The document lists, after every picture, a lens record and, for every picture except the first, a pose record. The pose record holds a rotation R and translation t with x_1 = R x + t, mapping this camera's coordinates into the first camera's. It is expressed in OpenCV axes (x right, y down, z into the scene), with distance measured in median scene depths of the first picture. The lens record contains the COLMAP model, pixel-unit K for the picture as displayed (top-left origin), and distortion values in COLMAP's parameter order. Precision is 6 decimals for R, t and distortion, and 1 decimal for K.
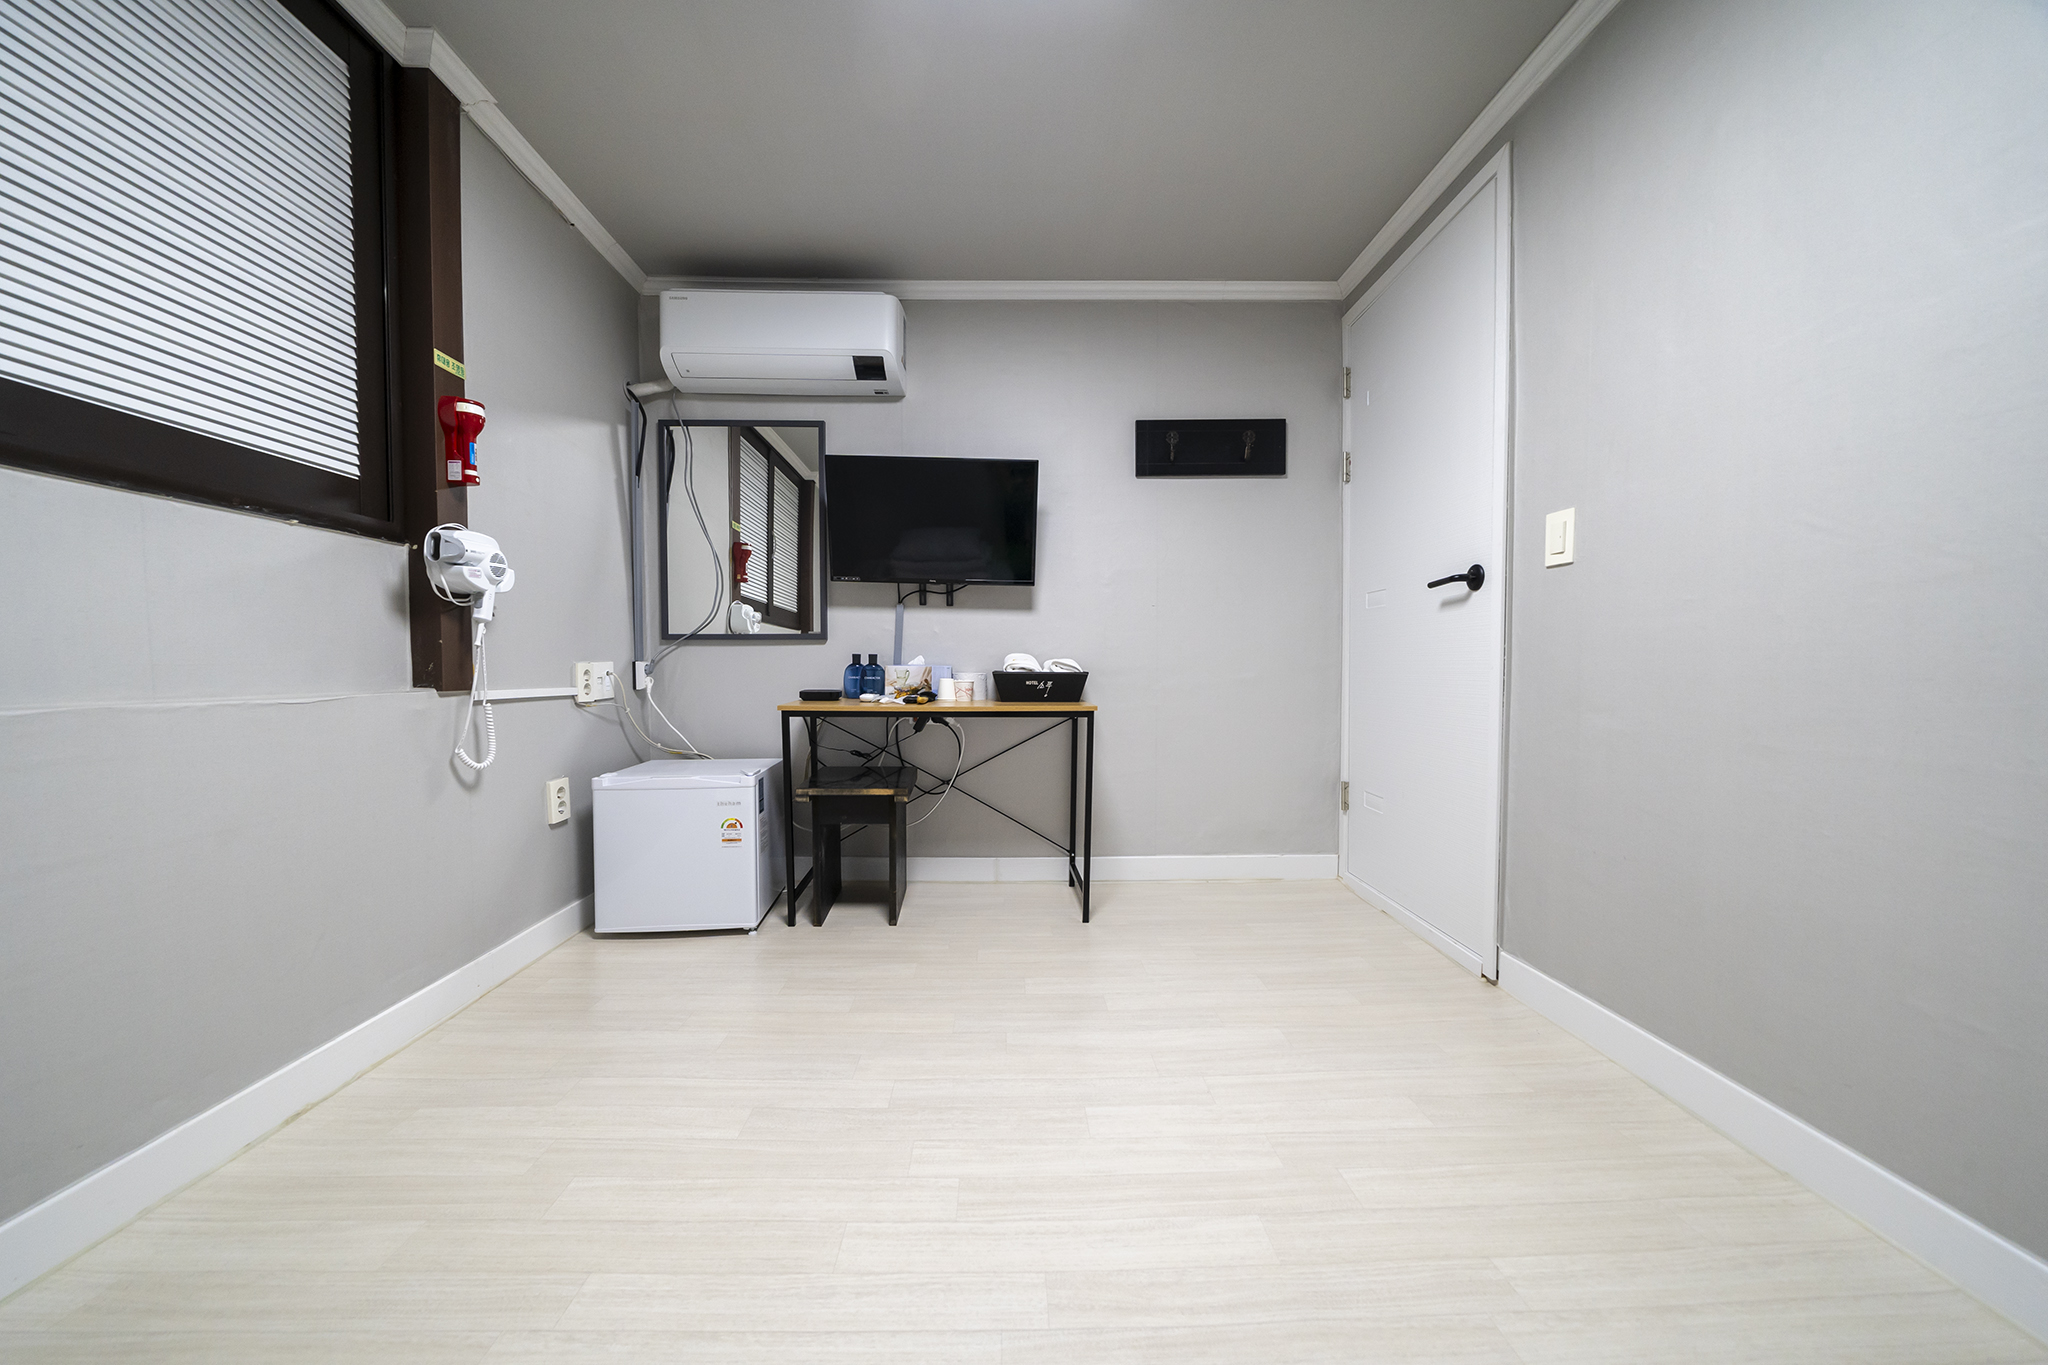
lens RADIAL K [[699.4, 0, 1014.6], [0, 699.4, 686.5], [0, 0, 1]] dist [-0.001447, -0.000151]
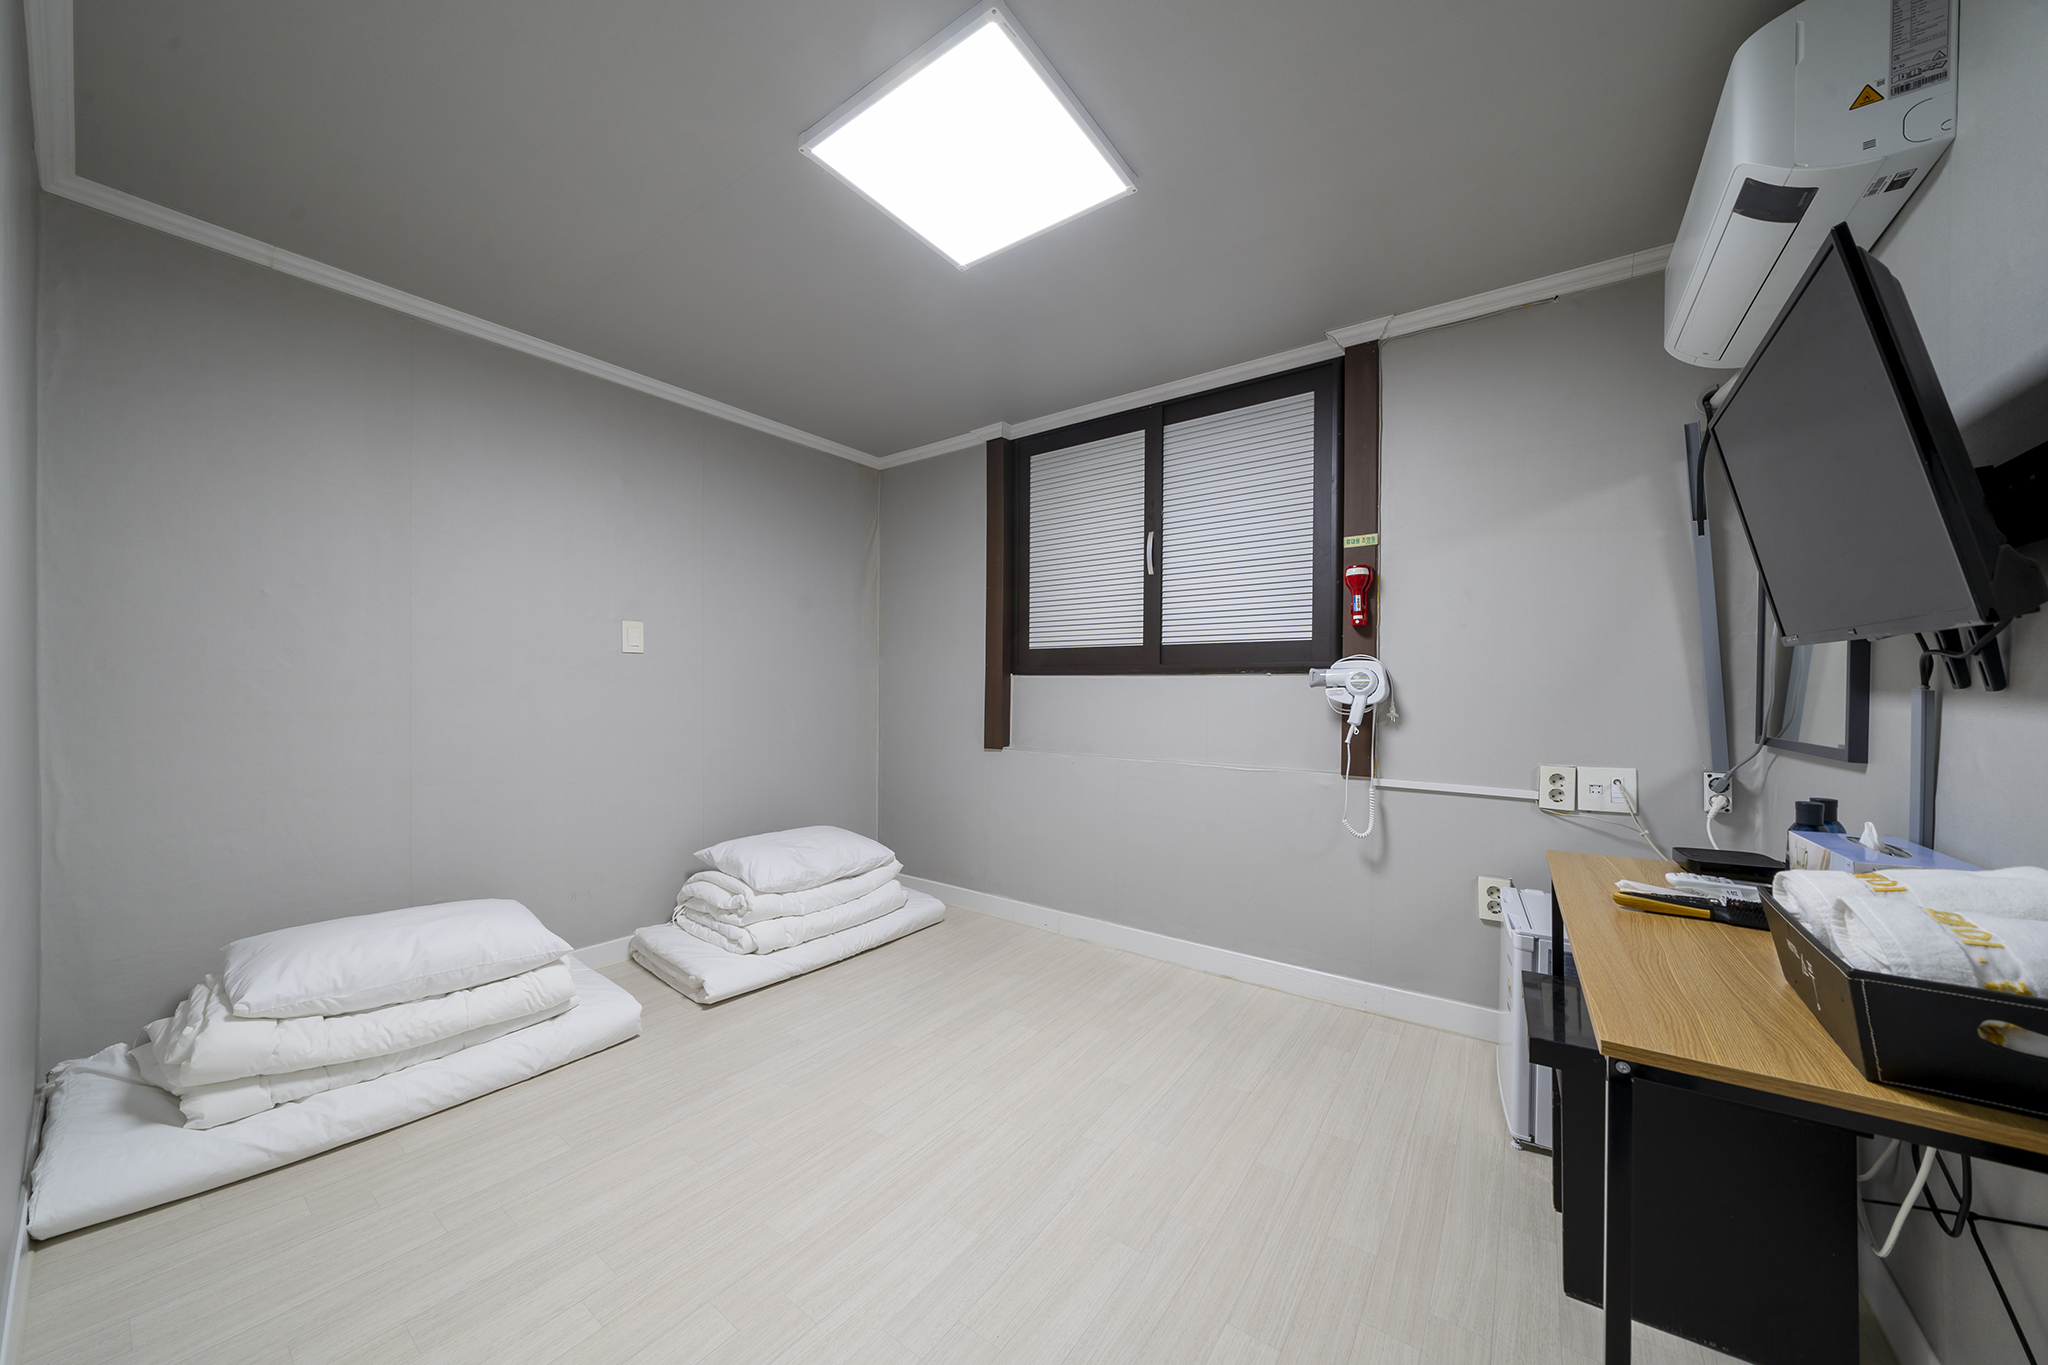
lens RADIAL K [[699.4, 0, 1014.6], [0, 699.4, 686.5], [0, 0, 1]] dist [-0.001447, -0.000151]
pose [[-0.608788, -0.006047, -0.793310, 0.487239], [-0.030094, 0.999427, 0.015476, -0.119045], [0.792762, 0.033296, -0.608622, 0.902334]]
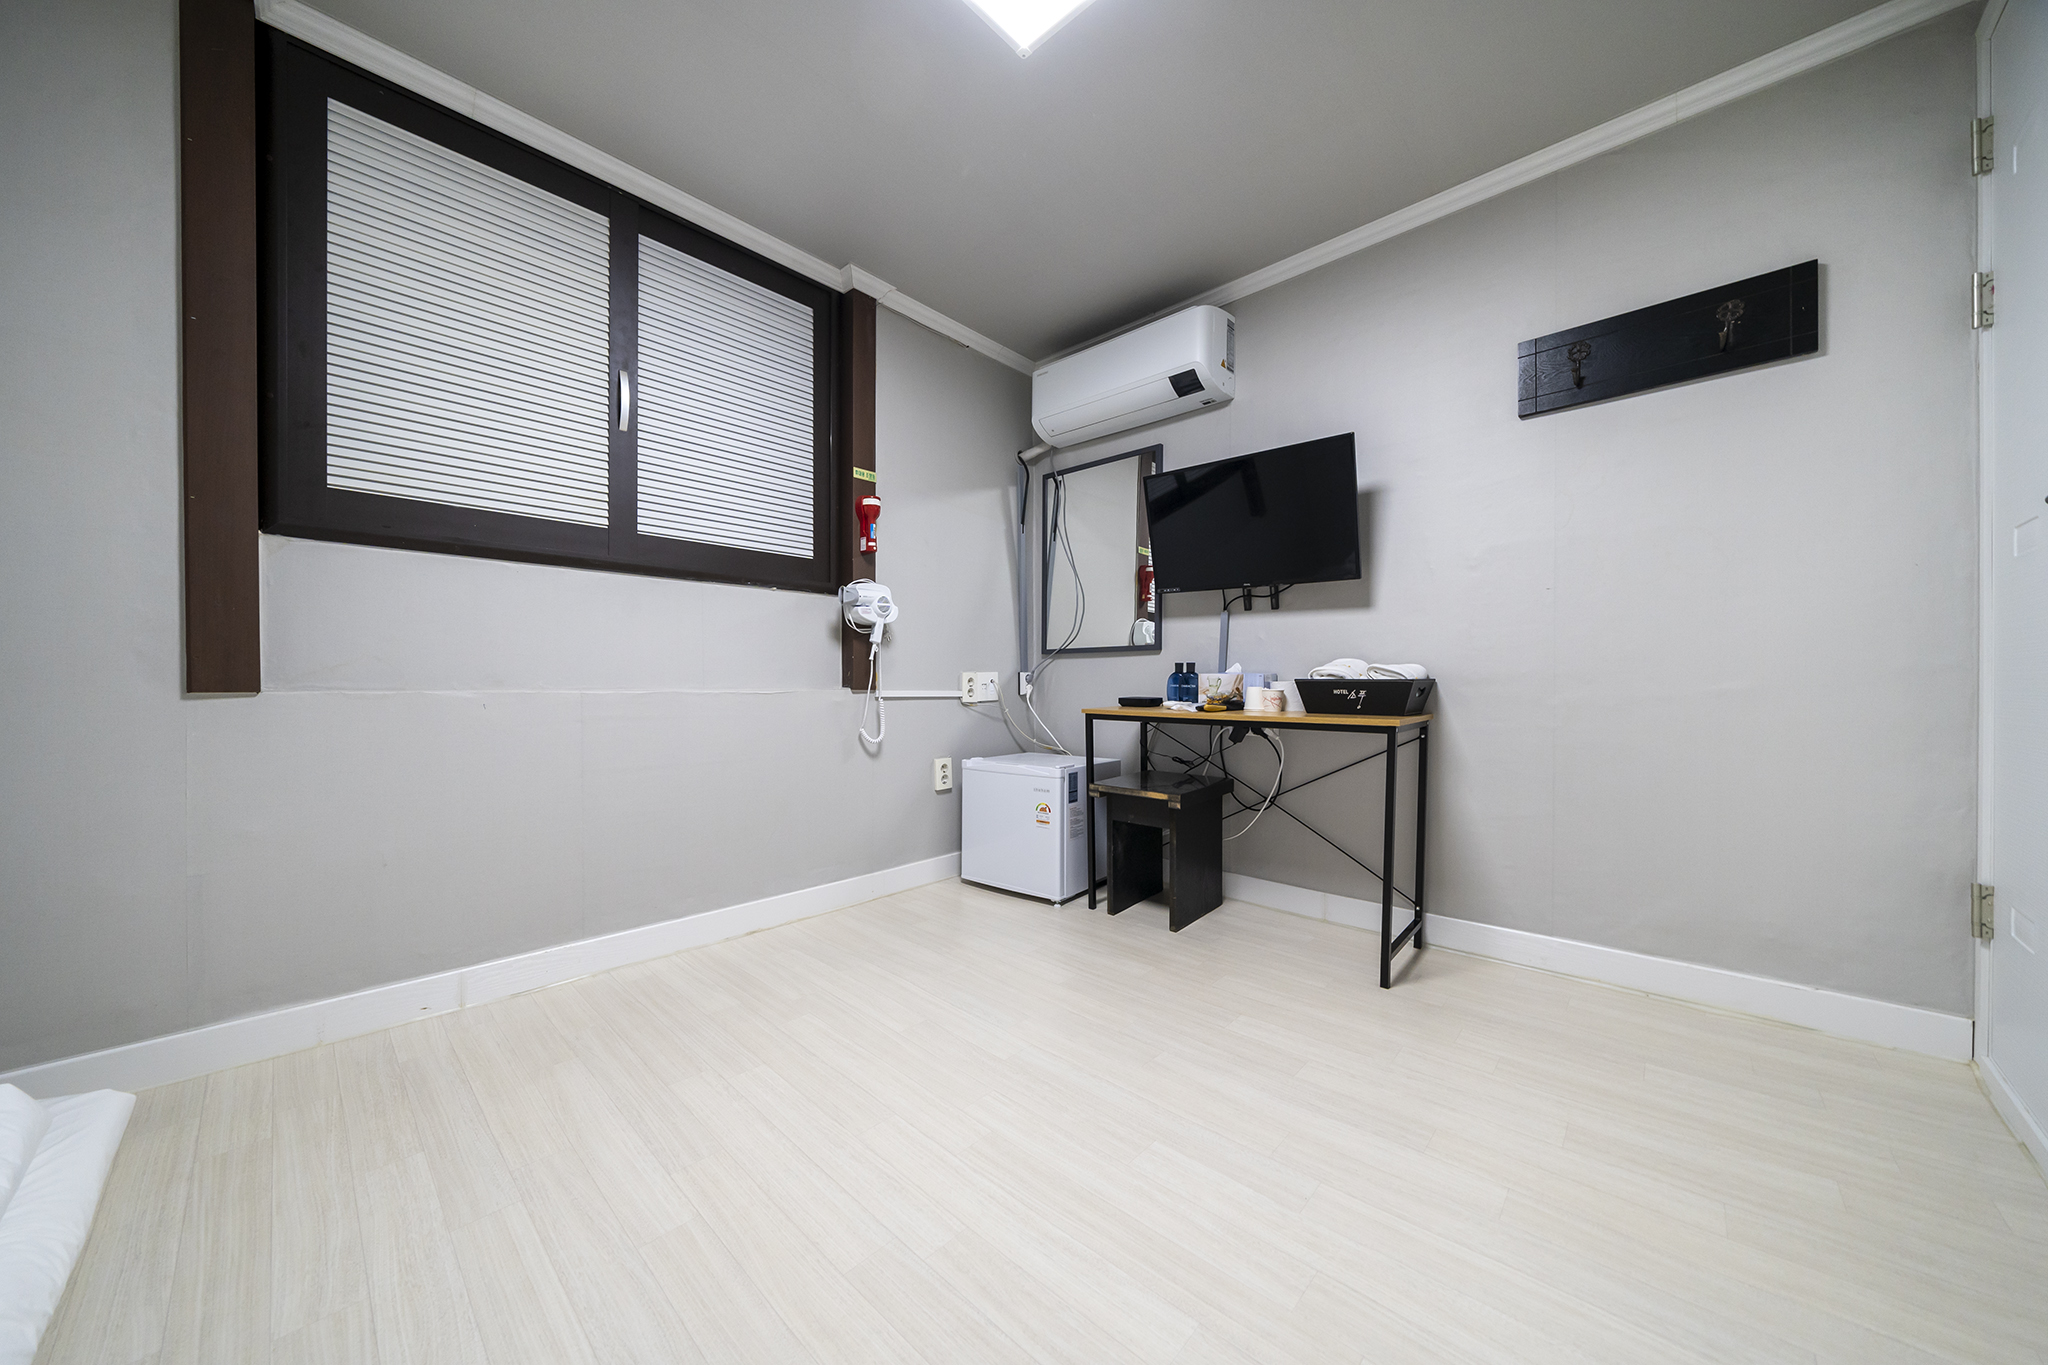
lens RADIAL K [[699.4, 0, 1014.6], [0, 699.4, 686.5], [0, 0, 1]] dist [-0.001447, -0.000151]
pose [[0.714563, 0.004229, -0.699558, 0.336462], [-0.022841, 0.999590, -0.017288, 0.012098], [0.699198, 0.028332, 0.714367, 0.106269]]
